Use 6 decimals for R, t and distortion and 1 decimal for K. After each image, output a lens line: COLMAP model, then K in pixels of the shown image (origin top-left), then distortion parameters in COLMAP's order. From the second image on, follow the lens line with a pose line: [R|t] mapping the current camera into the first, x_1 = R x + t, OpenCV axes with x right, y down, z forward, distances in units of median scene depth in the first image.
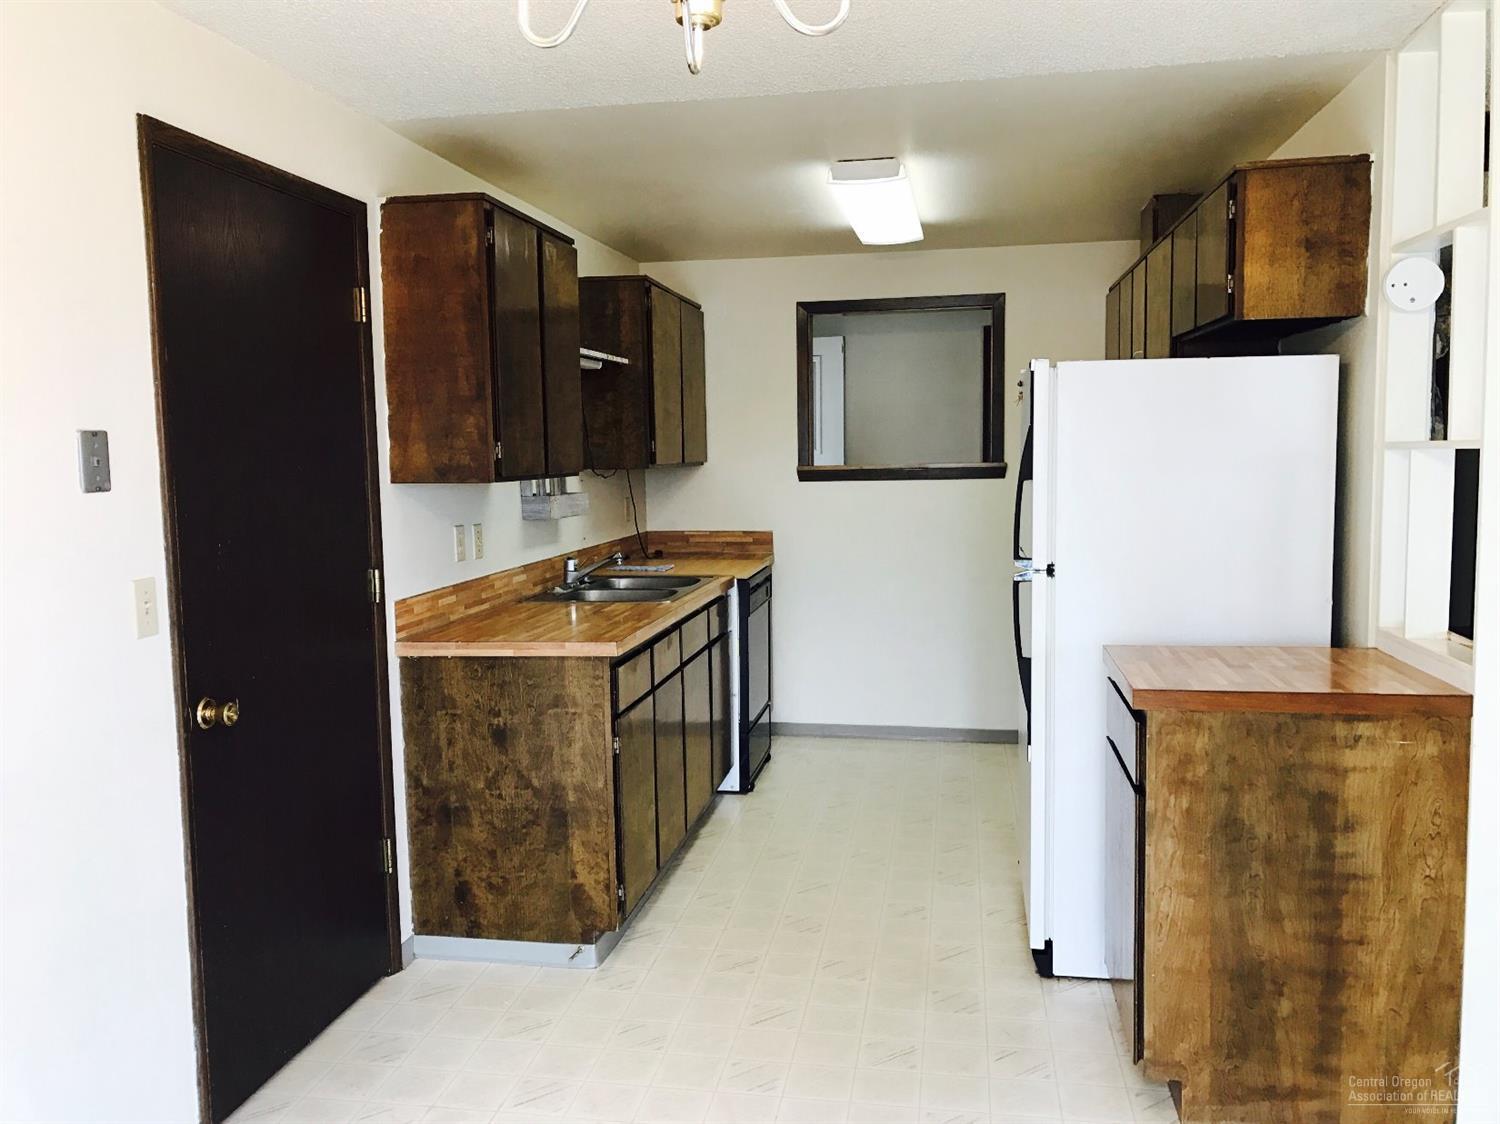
lens RADIAL K [[1219.5, 0, 747.5], [0, 1219.5, 553.2], [0, 0, 1]] dist [0.032641, -0.024944]
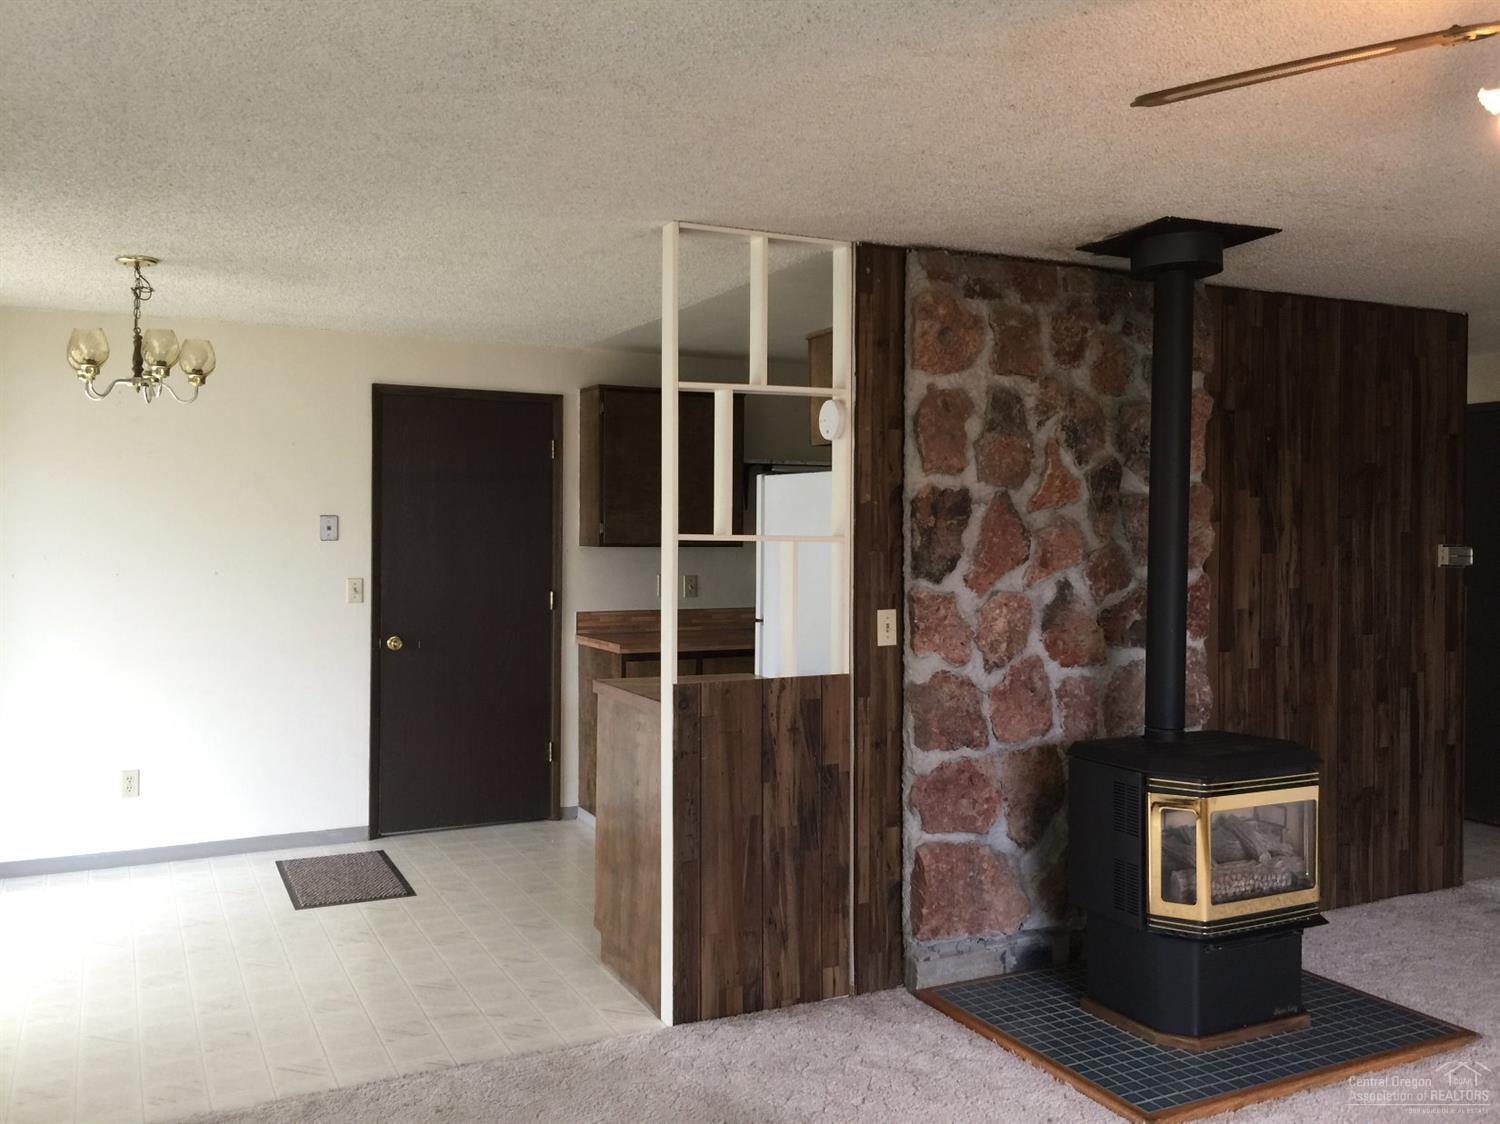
lens RADIAL K [[1262.4, 0, 748.8], [0, 1262.4, 546.5], [0, 0, 1]] dist [0.074398, -0.122010]
pose [[0.589396, 0.033041, -0.807168, 1.377842], [-0.088142, 0.995828, -0.023598, -0.035136], [0.803021, 0.085054, 0.589850, 0.109982]]
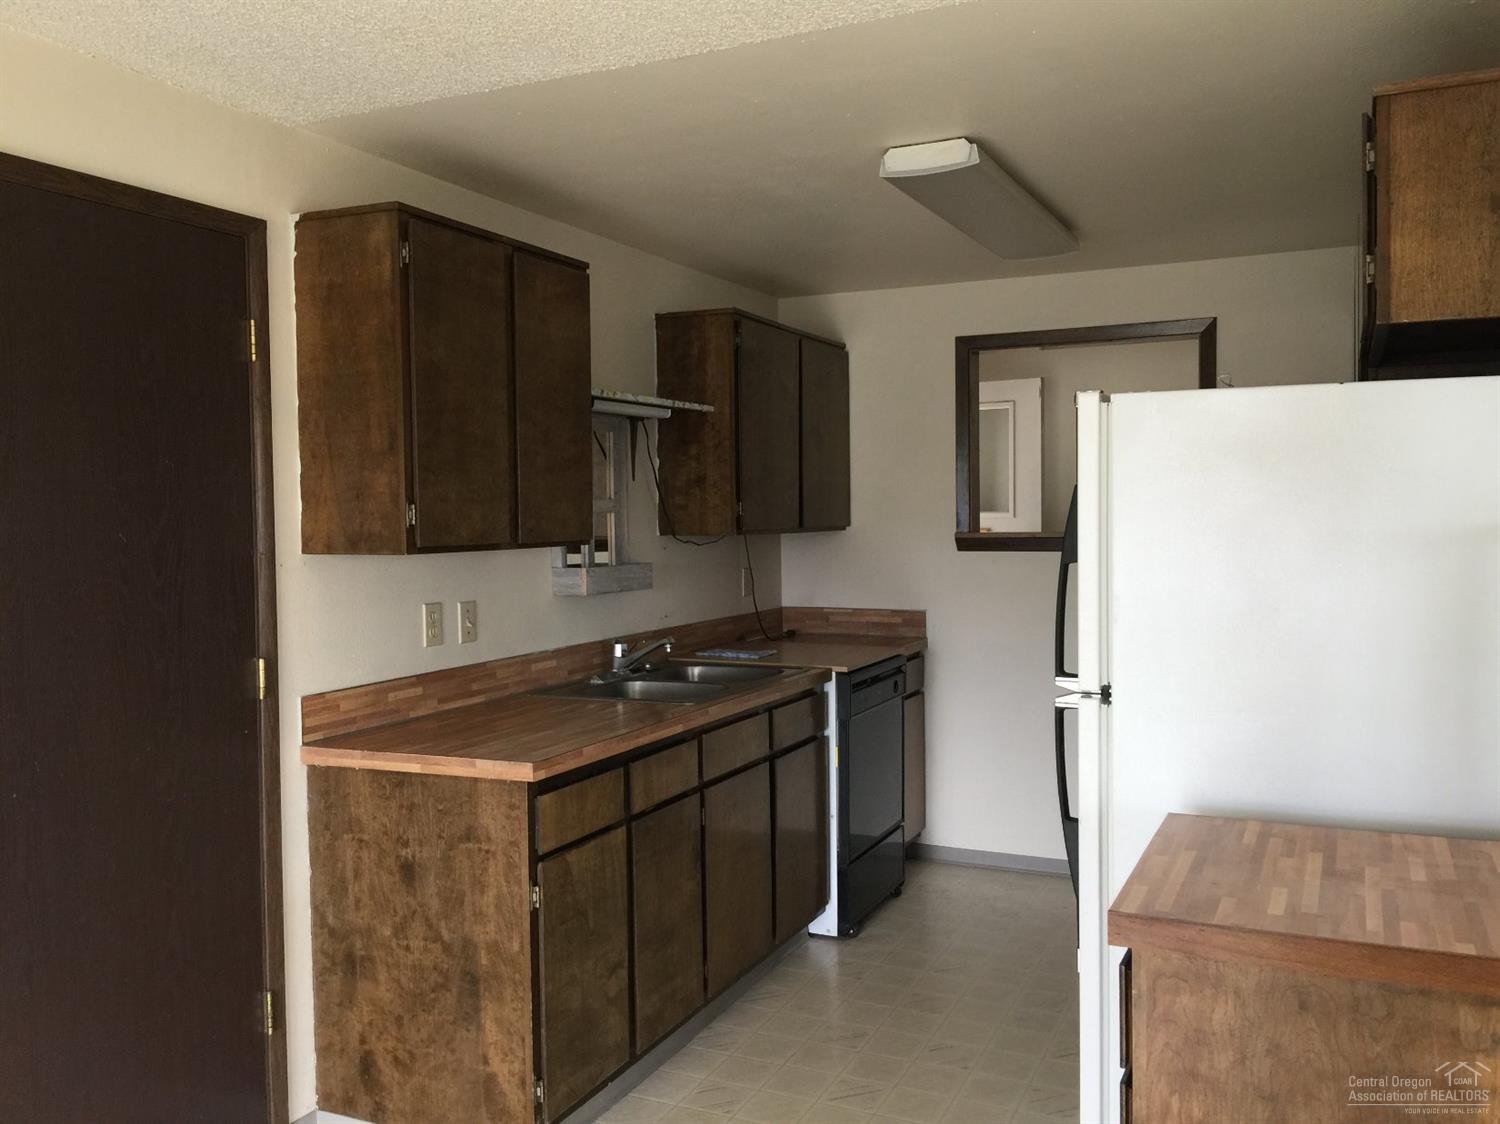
lens RADIAL K [[1262.4, 0, 757.5], [0, 1262.4, 545.1], [0, 0, 1]] dist [0.074398, -0.122010]
pose [[0.967250, 0.012326, -0.253524, 0.231699], [-0.026425, 0.998283, -0.052282, -0.026616], [0.252445, 0.057269, 0.965915, 0.248115]]
